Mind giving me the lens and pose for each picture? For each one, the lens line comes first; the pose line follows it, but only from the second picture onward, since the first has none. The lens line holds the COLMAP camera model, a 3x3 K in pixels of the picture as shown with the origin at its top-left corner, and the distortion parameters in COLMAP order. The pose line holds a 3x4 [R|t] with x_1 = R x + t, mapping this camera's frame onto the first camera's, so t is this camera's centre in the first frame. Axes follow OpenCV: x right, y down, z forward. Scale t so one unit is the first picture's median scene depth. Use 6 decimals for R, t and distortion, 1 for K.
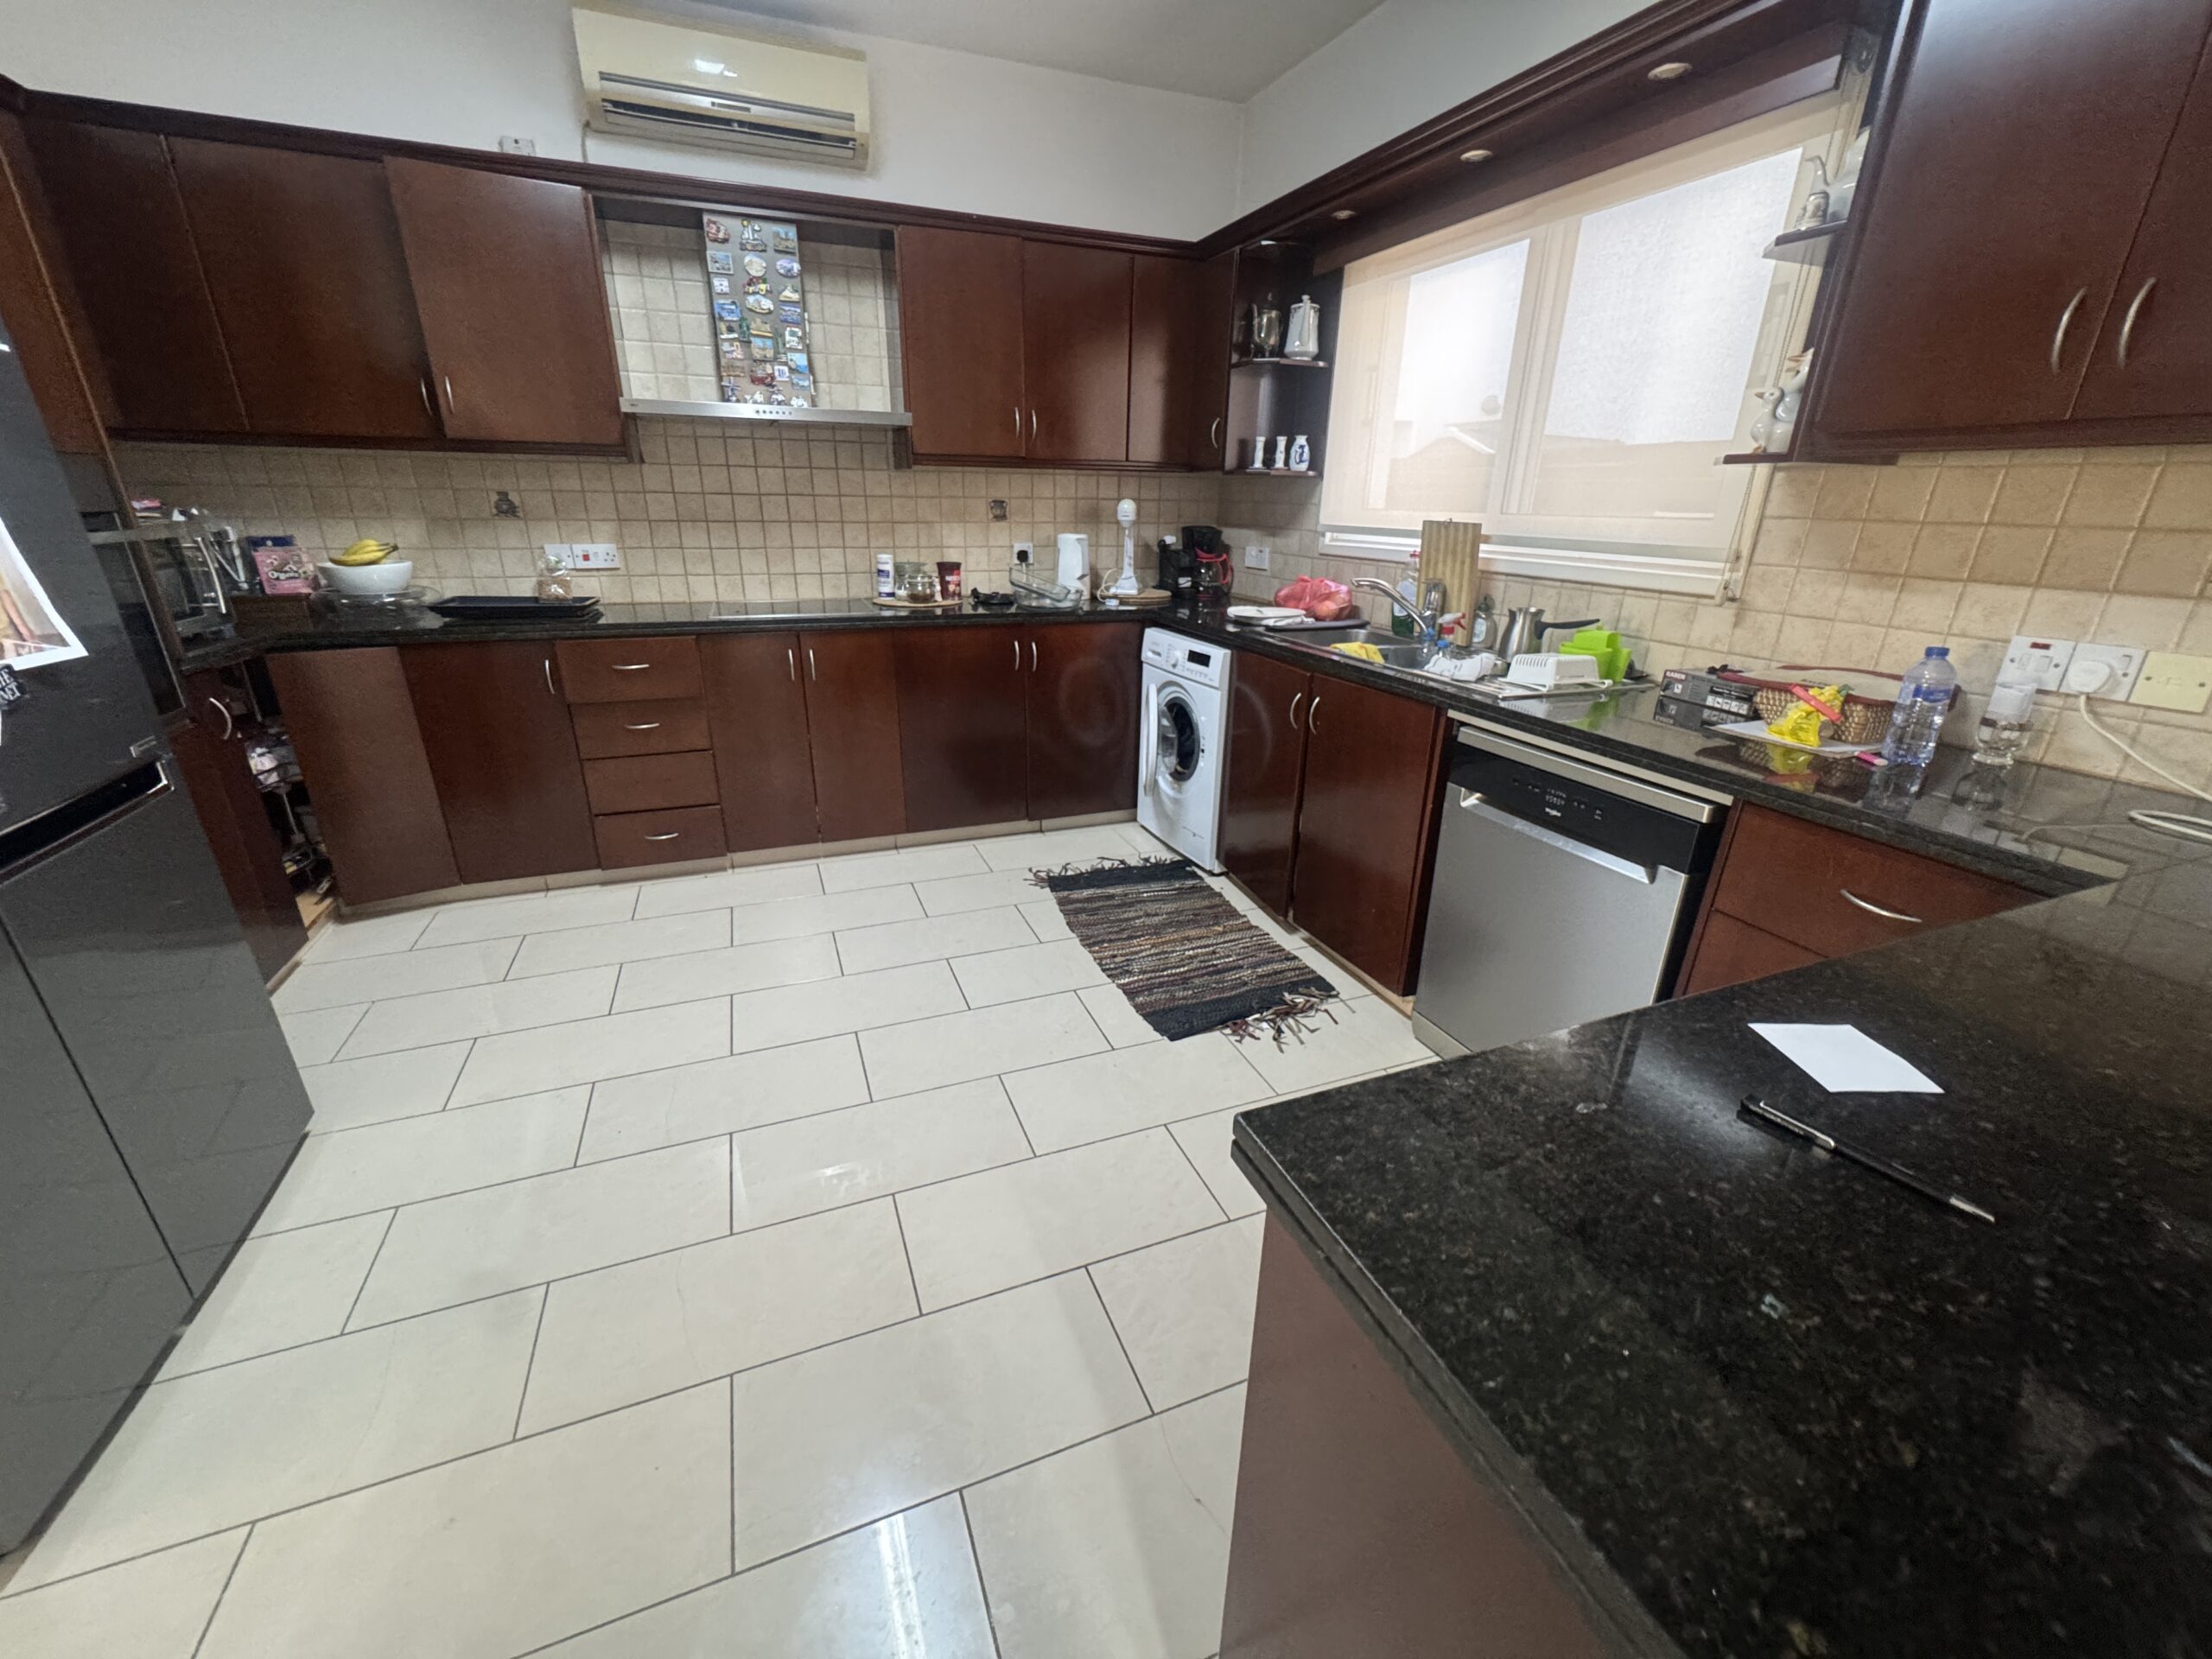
lens RADIAL K [[884.1, 0, 1108.1], [0, 884.1, 830.4], [0, 0, 1]] dist [-0.004372, 0.000344]
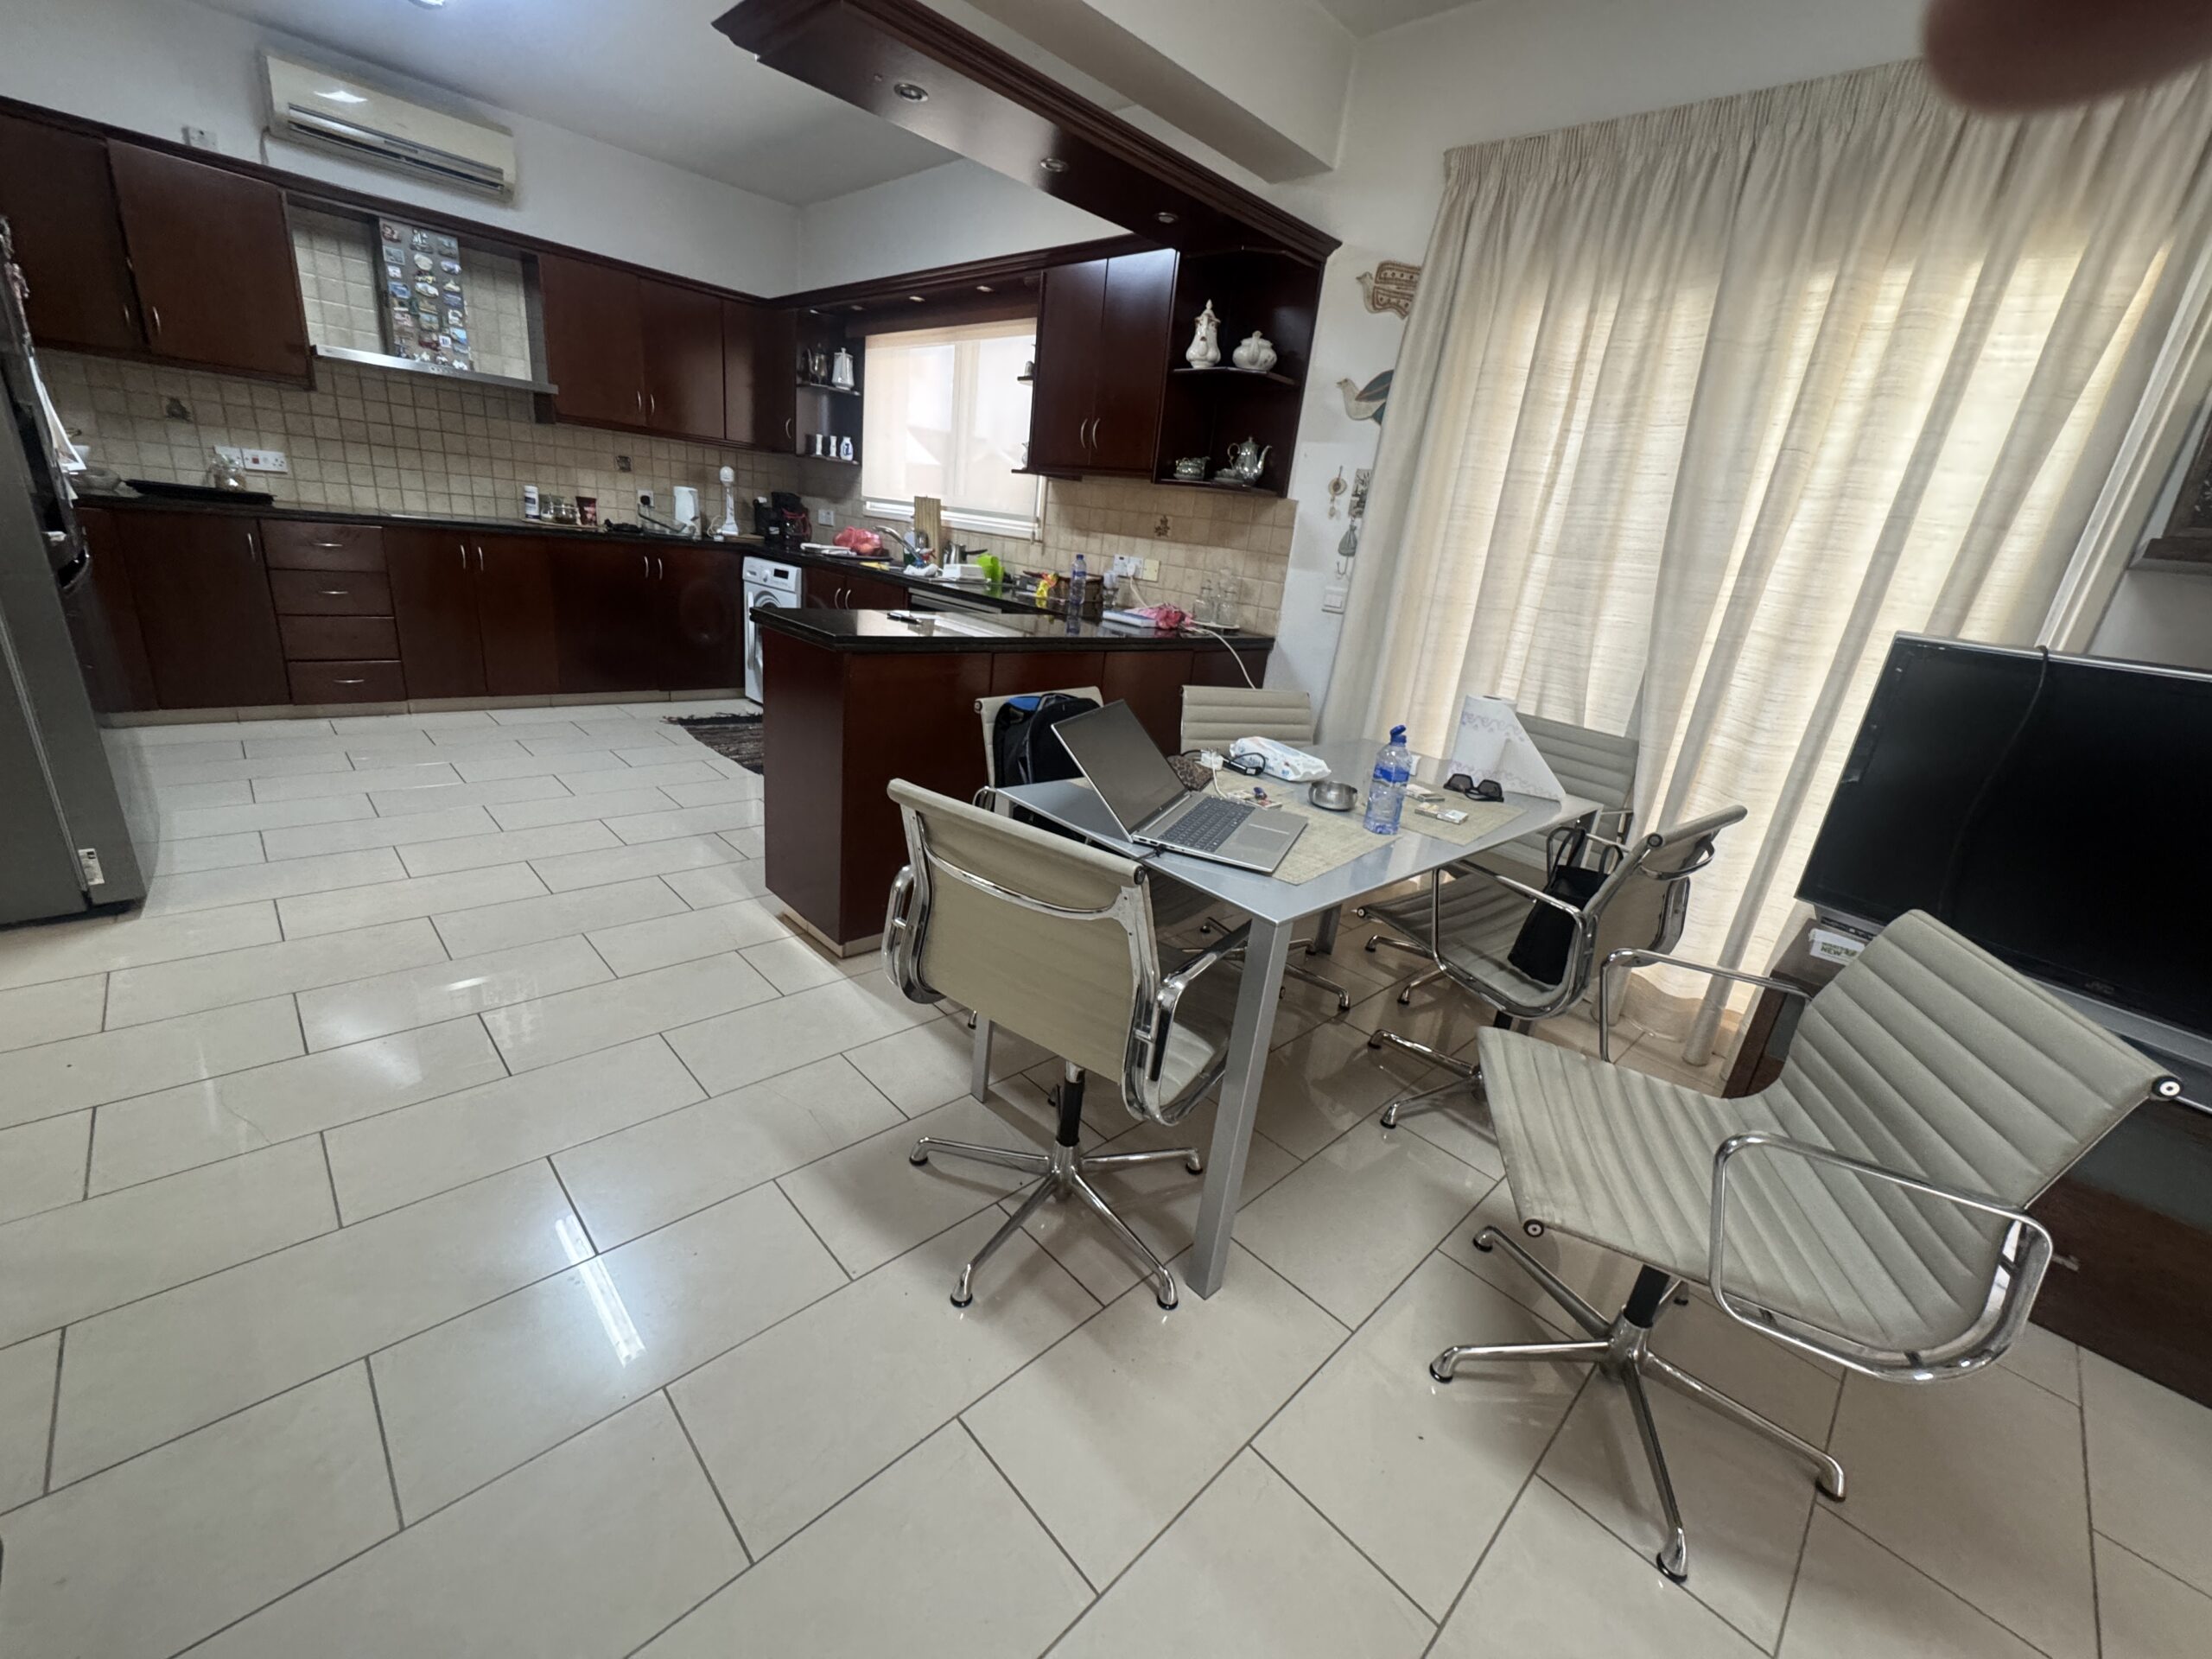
lens RADIAL K [[884.1, 0, 1113.7], [0, 884.1, 831.8], [0, 0, 1]] dist [-0.004372, 0.000344]
pose [[0.918096, -0.043895, 0.393919, 0.009108], [0.045483, 0.998951, 0.005310, 0.269884], [-0.393739, 0.013041, 0.919130, -0.629081]]
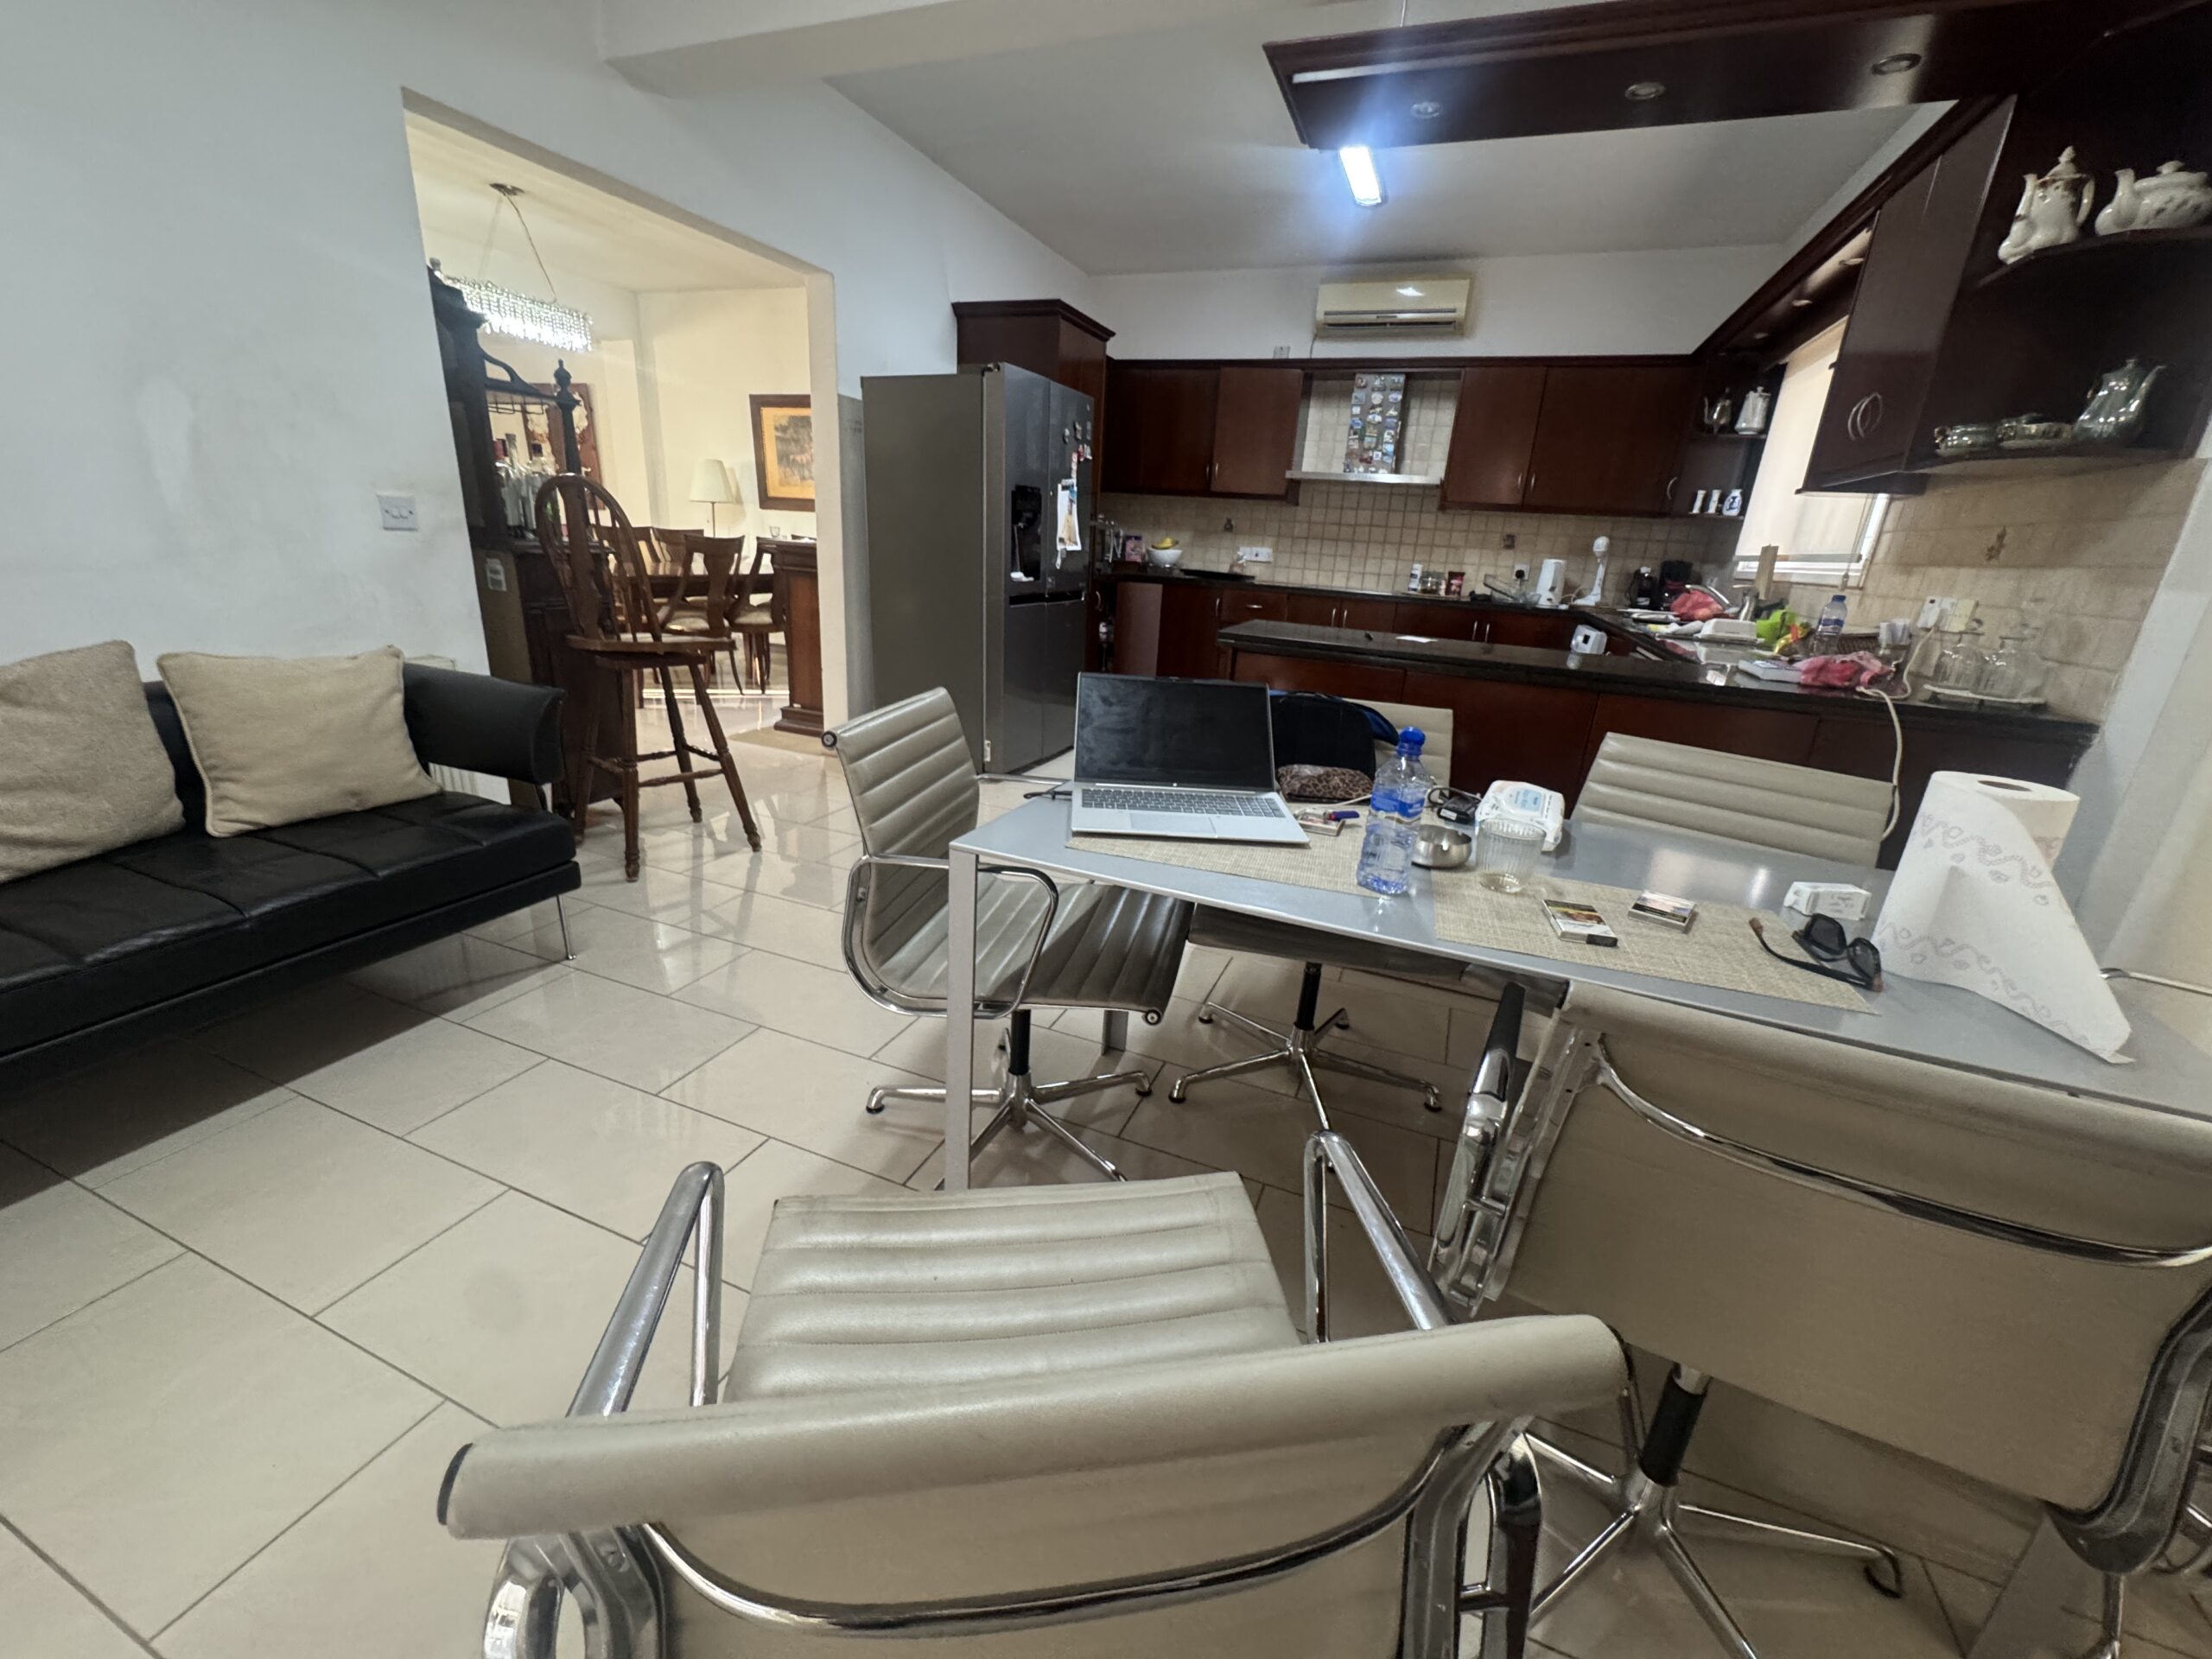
lens RADIAL K [[884.1, 0, 1107.4], [0, 884.1, 833.3], [0, 0, 1]] dist [-0.004372, 0.000344]
pose [[0.719182, 0.246130, -0.649767, 0.552930], [-0.290793, 0.955939, 0.040249, 0.276974], [0.631045, 0.160001, 0.759067, -0.536162]]
